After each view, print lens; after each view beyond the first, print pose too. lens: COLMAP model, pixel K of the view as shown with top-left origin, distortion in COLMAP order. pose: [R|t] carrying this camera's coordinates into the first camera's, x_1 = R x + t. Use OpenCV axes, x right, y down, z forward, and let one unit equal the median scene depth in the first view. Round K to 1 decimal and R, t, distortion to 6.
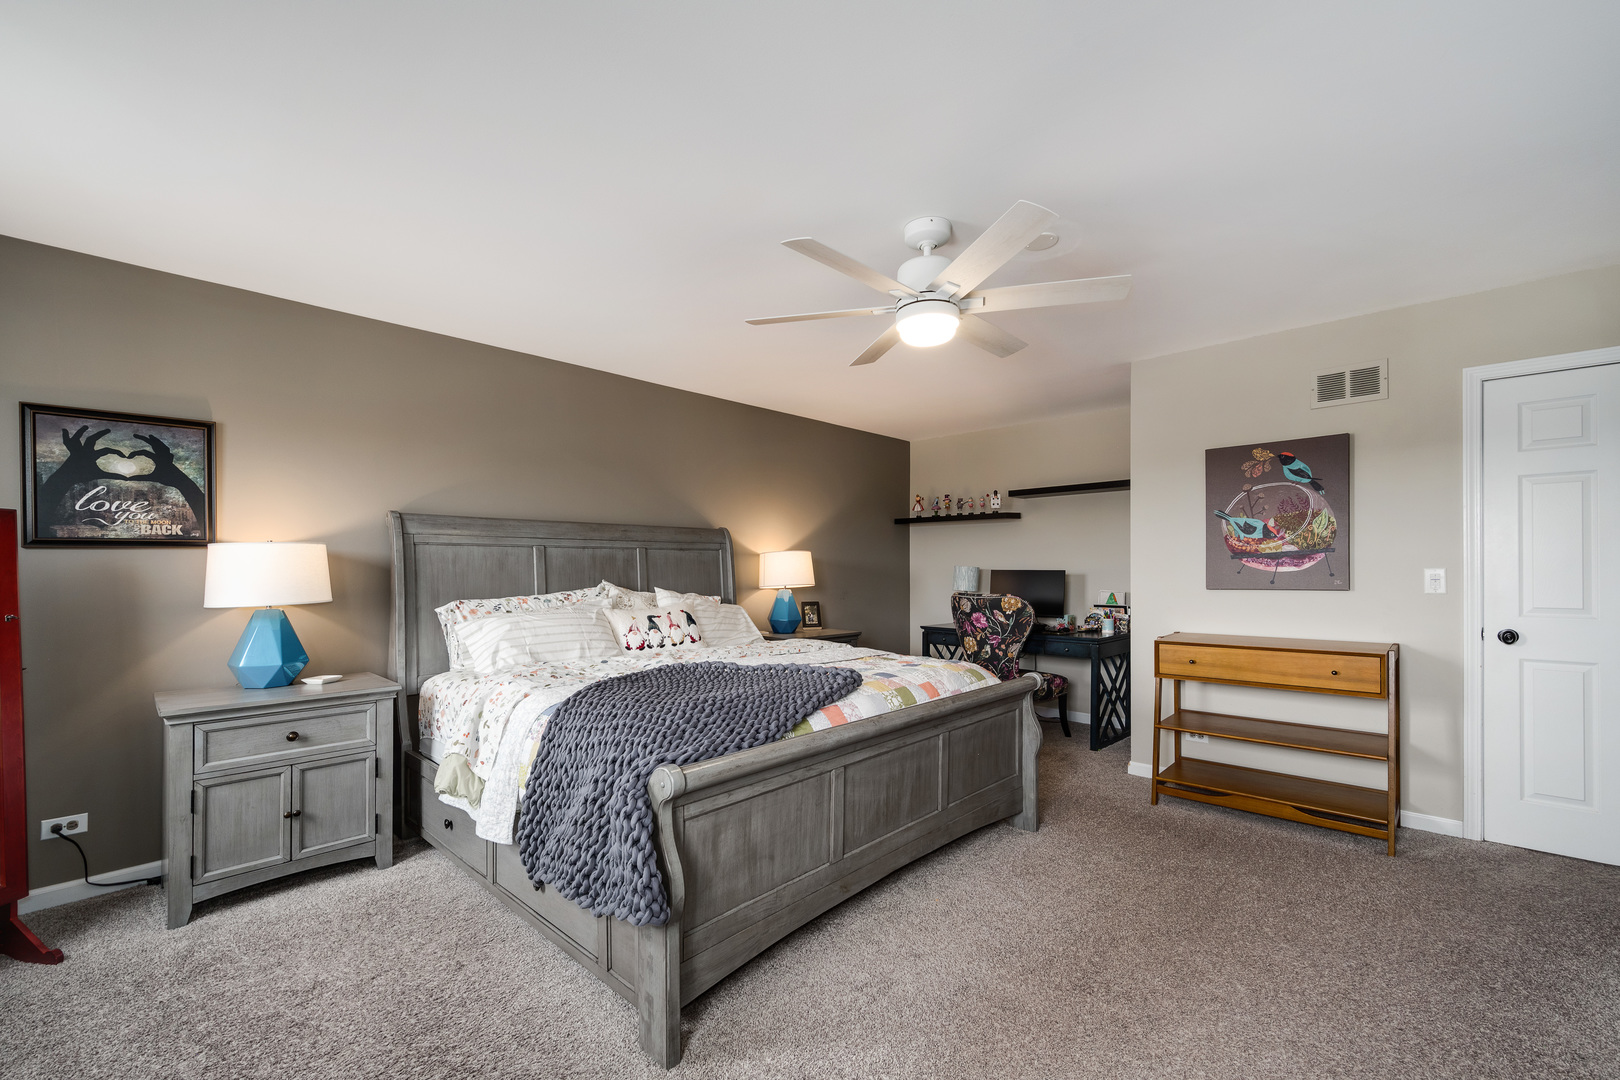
lens RADIAL K [[675.2, 0, 817.9], [0, 675.2, 558.9], [0, 0, 1]] dist [-0.000590, -0.000054]
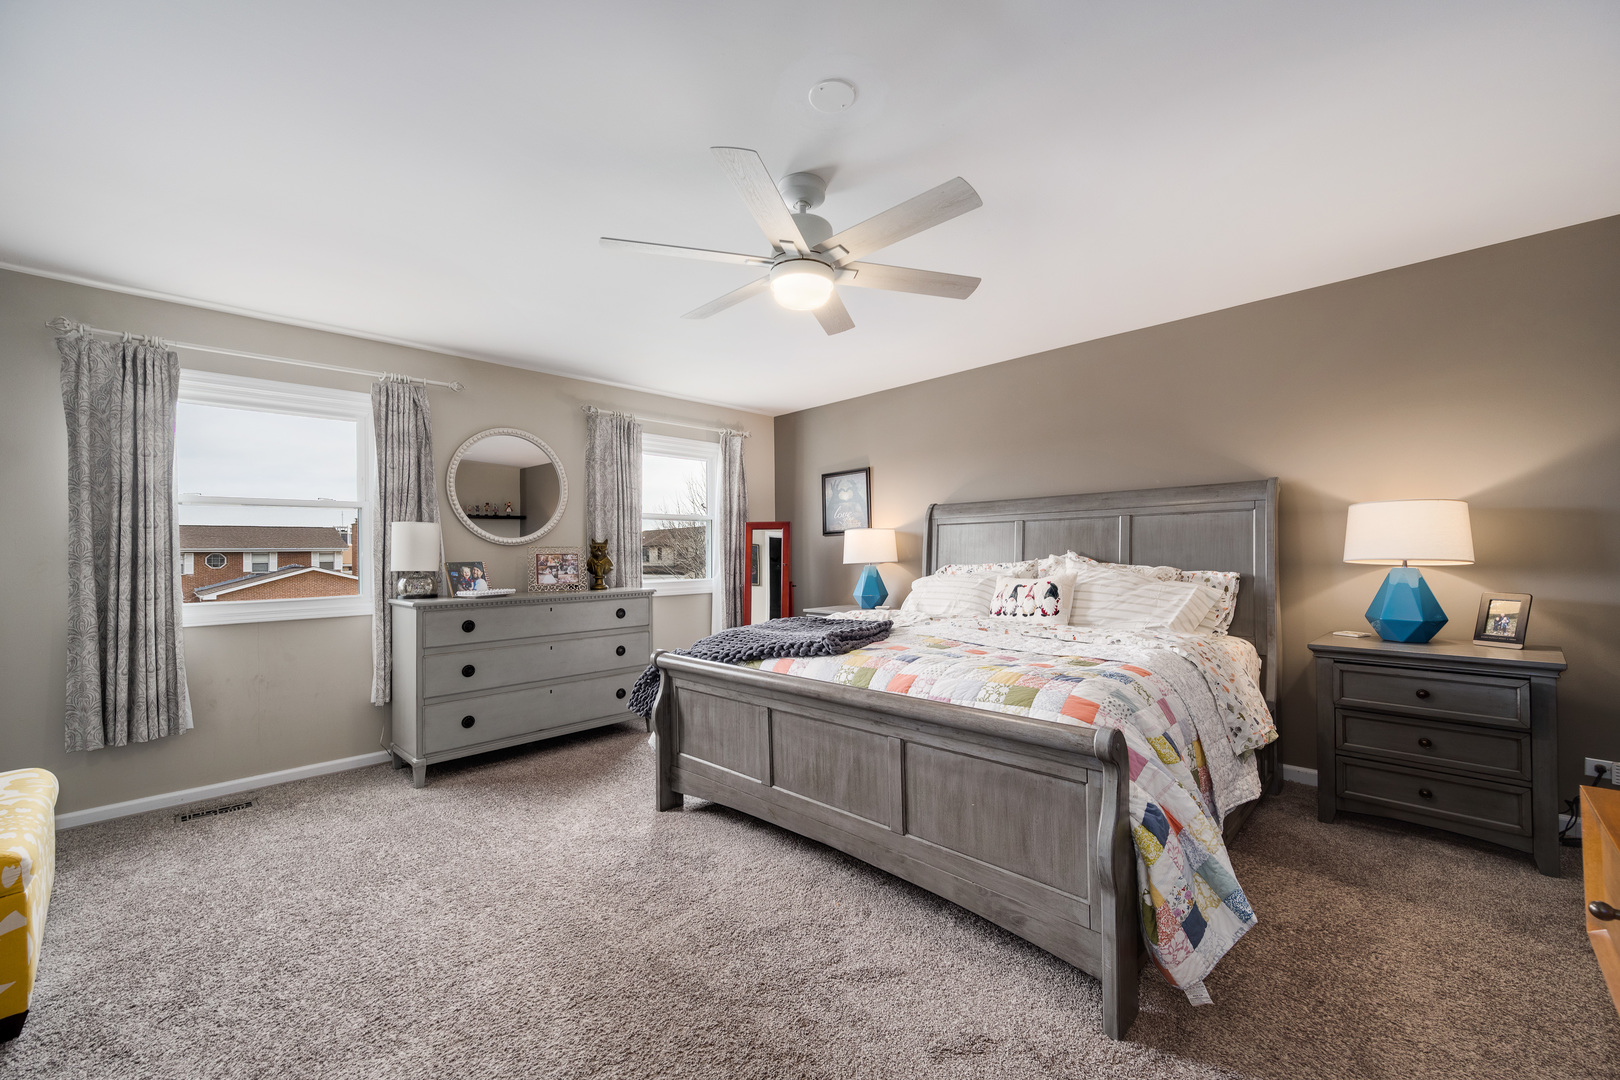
lens RADIAL K [[645.6, 0, 838.2], [0, 645.6, 549.4], [0, 0, 1]] dist [-0.002622, -0.000150]
pose [[-0.007782, 0.014608, -0.999863, 0.751537], [0.040417, 0.999081, 0.014282, 0.001938], [0.999153, -0.040300, -0.008366, 0.715667]]
